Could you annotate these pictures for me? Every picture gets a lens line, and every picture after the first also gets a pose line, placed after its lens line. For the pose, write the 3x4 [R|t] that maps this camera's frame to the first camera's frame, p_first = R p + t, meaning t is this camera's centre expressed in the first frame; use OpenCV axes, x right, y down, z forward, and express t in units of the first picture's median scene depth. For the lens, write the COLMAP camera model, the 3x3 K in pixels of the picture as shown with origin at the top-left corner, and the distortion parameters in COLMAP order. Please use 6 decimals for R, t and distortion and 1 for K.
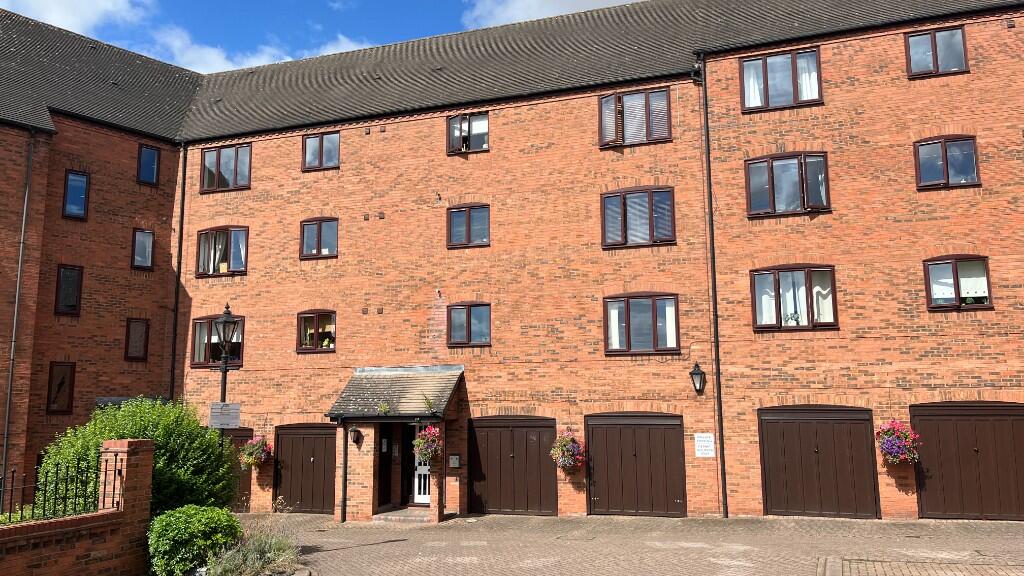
lens RADIAL K [[767.2, 0, 512.7], [0, 767.2, 290.8], [0, 0, 1]] dist [0.090318, -0.119292]
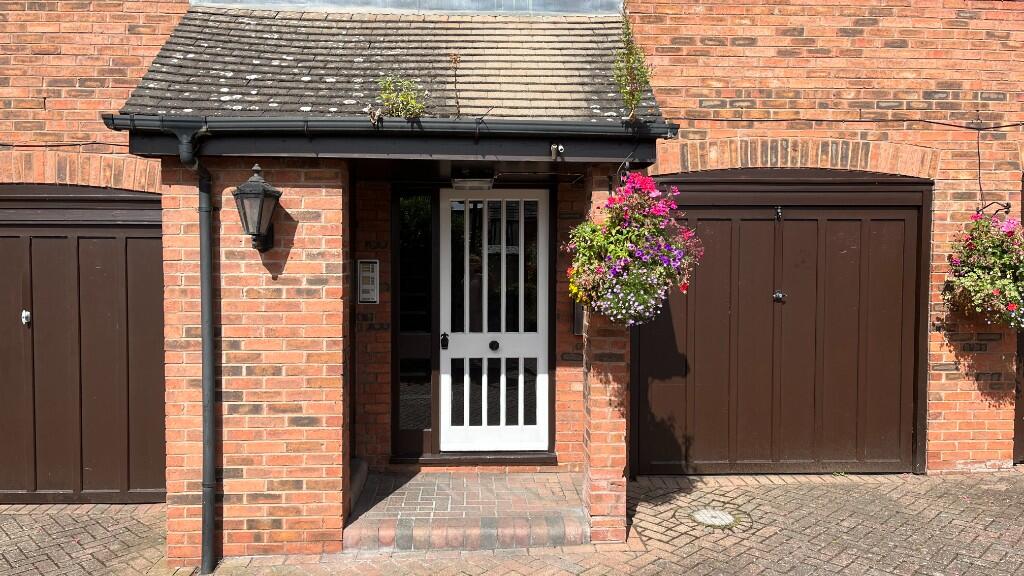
lens RADIAL K [[767.2, 0, 512.7], [0, 767.2, 290.8], [0, 0, 1]] dist [0.090318, -0.119292]
pose [[0.931602, -0.002436, 0.363472, -0.216595], [-0.064109, 0.983200, 0.170903, 0.164051], [-0.357782, -0.182515, 0.915795, 0.747953]]
